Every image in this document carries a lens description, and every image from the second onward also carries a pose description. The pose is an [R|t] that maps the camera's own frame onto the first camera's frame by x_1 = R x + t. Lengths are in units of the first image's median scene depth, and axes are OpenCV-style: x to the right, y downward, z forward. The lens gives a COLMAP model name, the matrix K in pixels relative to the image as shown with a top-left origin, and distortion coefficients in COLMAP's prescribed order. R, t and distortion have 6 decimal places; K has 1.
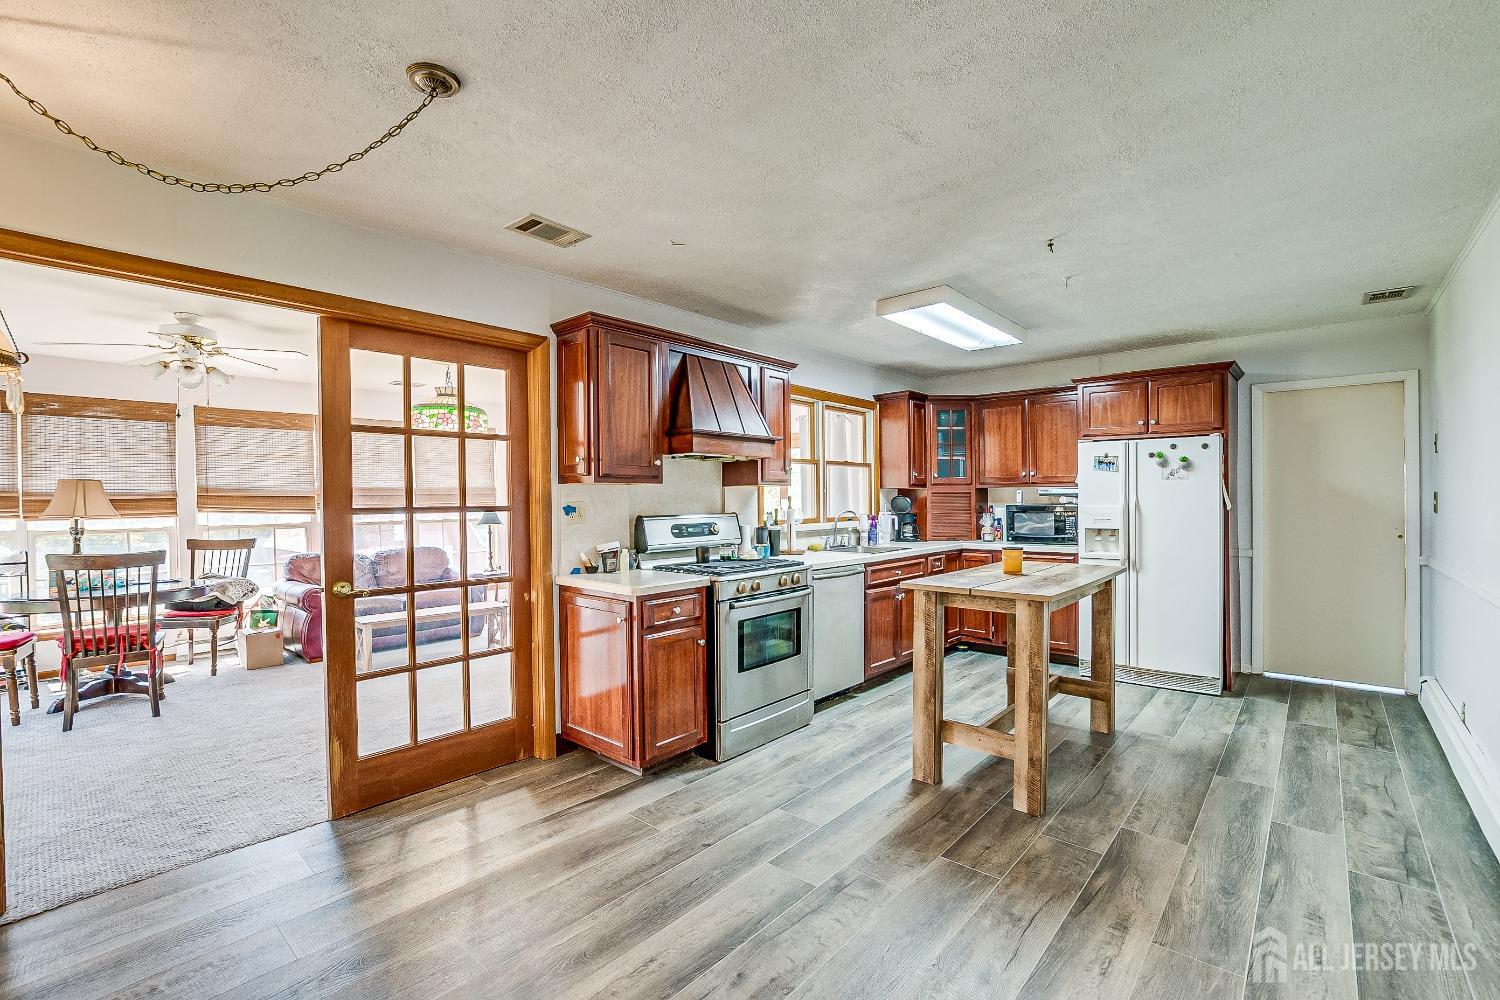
lens RADIAL K [[656.4, 0, 745.2], [0, 656.4, 503.7], [0, 0, 1]] dist [-0.020406, 0.002339]
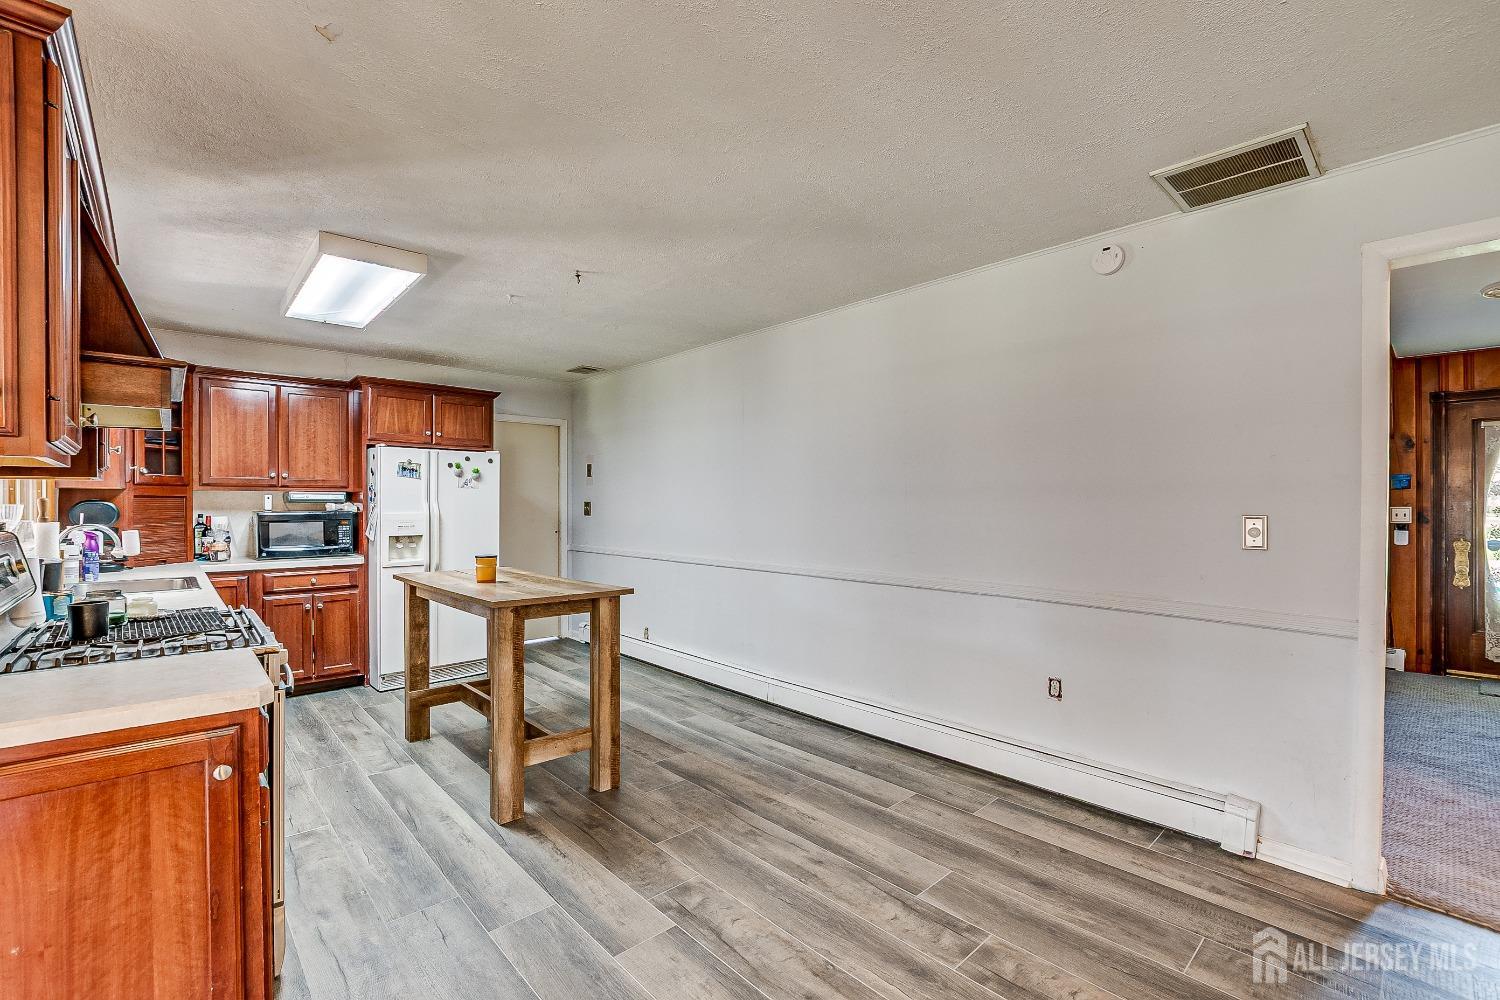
lens RADIAL K [[656.4, 0, 743.0], [0, 656.4, 505.0], [0, 0, 1]] dist [-0.020406, 0.002339]
pose [[0.108766, 0.005232, 0.994054, -0.475918], [0.004358, 0.999974, -0.005740, -0.000209], [-0.994058, 0.004957, 0.108741, 0.478960]]
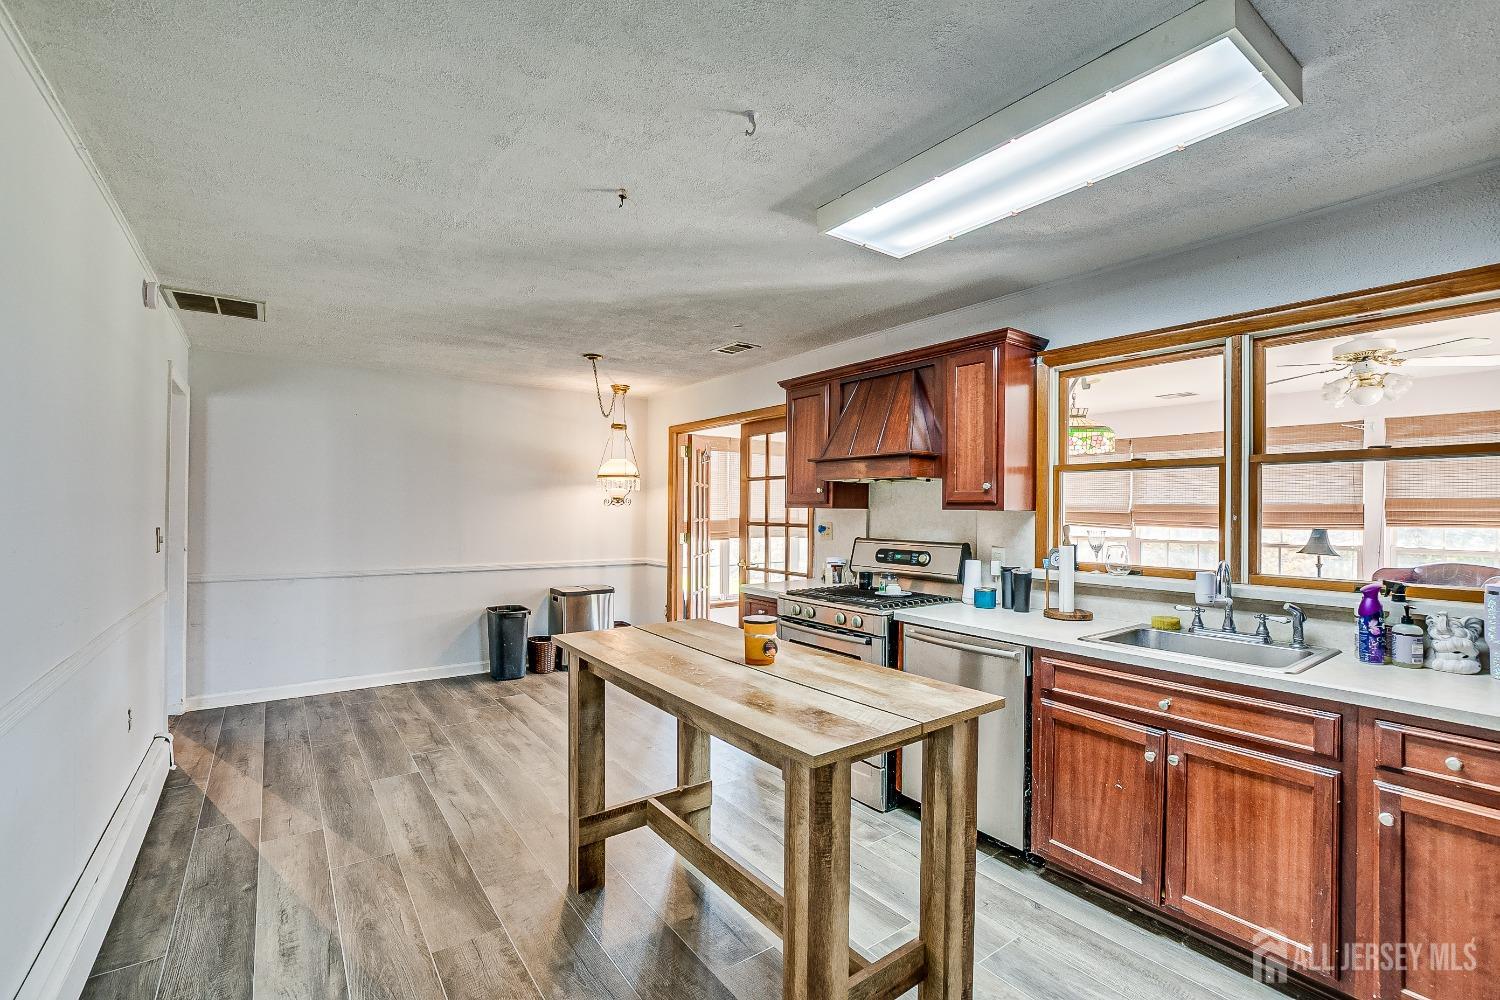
lens RADIAL K [[656.4, 0, 742.8], [0, 656.4, 506.2], [0, 0, 1]] dist [-0.020406, 0.002339]
pose [[-0.218394, 0.003744, -0.975854, 0.930491], [-0.012585, 0.999899, 0.006653, -0.038068], [0.975780, 0.013735, -0.218324, 1.034720]]
